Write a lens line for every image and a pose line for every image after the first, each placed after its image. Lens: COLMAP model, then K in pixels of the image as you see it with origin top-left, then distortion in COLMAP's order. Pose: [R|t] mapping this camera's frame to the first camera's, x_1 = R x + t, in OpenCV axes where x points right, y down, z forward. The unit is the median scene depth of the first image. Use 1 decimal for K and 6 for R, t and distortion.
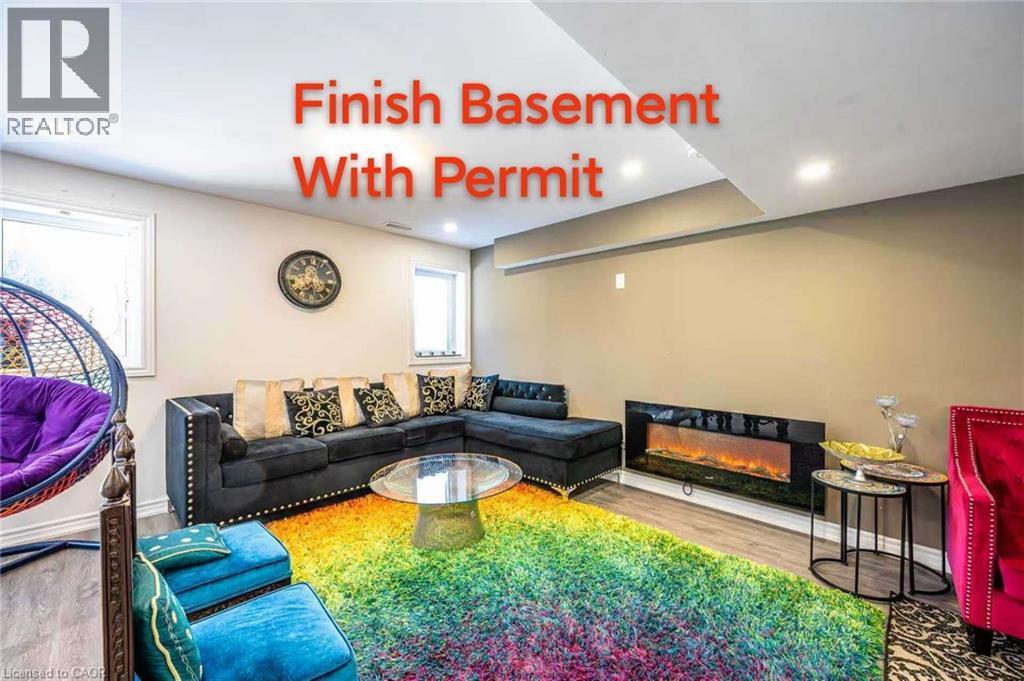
lens RADIAL K [[402.2, 0, 516.9], [0, 402.2, 343.3], [0, 0, 1]] dist [-0.002564, 0.000059]
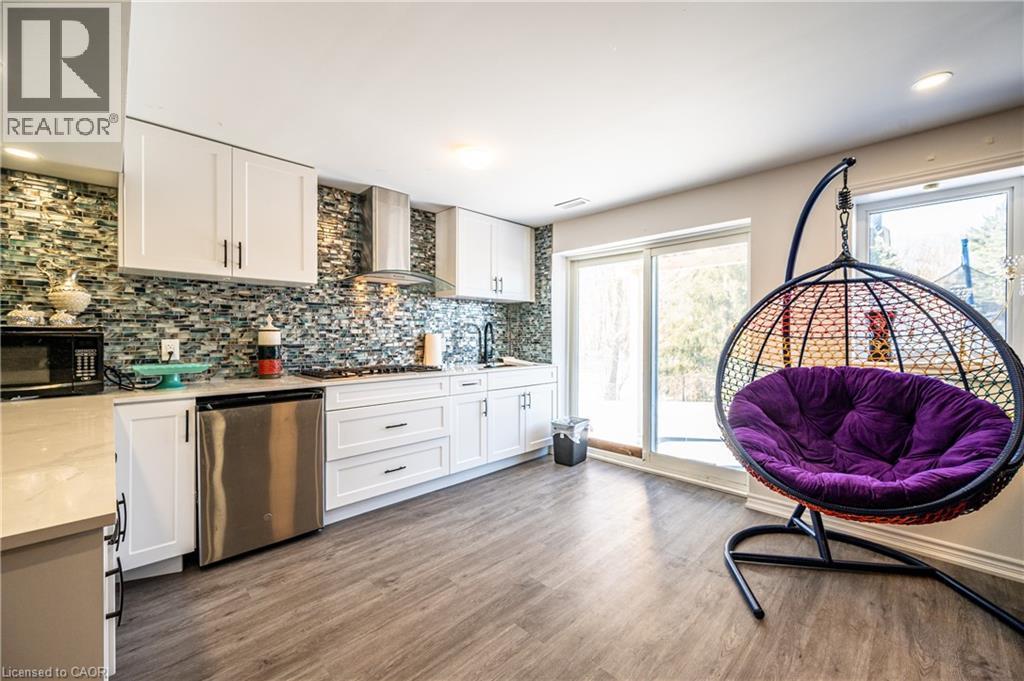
lens RADIAL K [[402.2, 0, 516.9], [0, 402.2, 337.4], [0, 0, 1]] dist [-0.002564, 0.000059]
pose [[-0.020053, 0.005992, -0.999781, -0.276331], [-0.002629, 0.999978, 0.006046, 0.000285], [0.999795, 0.002750, -0.020037, 0.140095]]
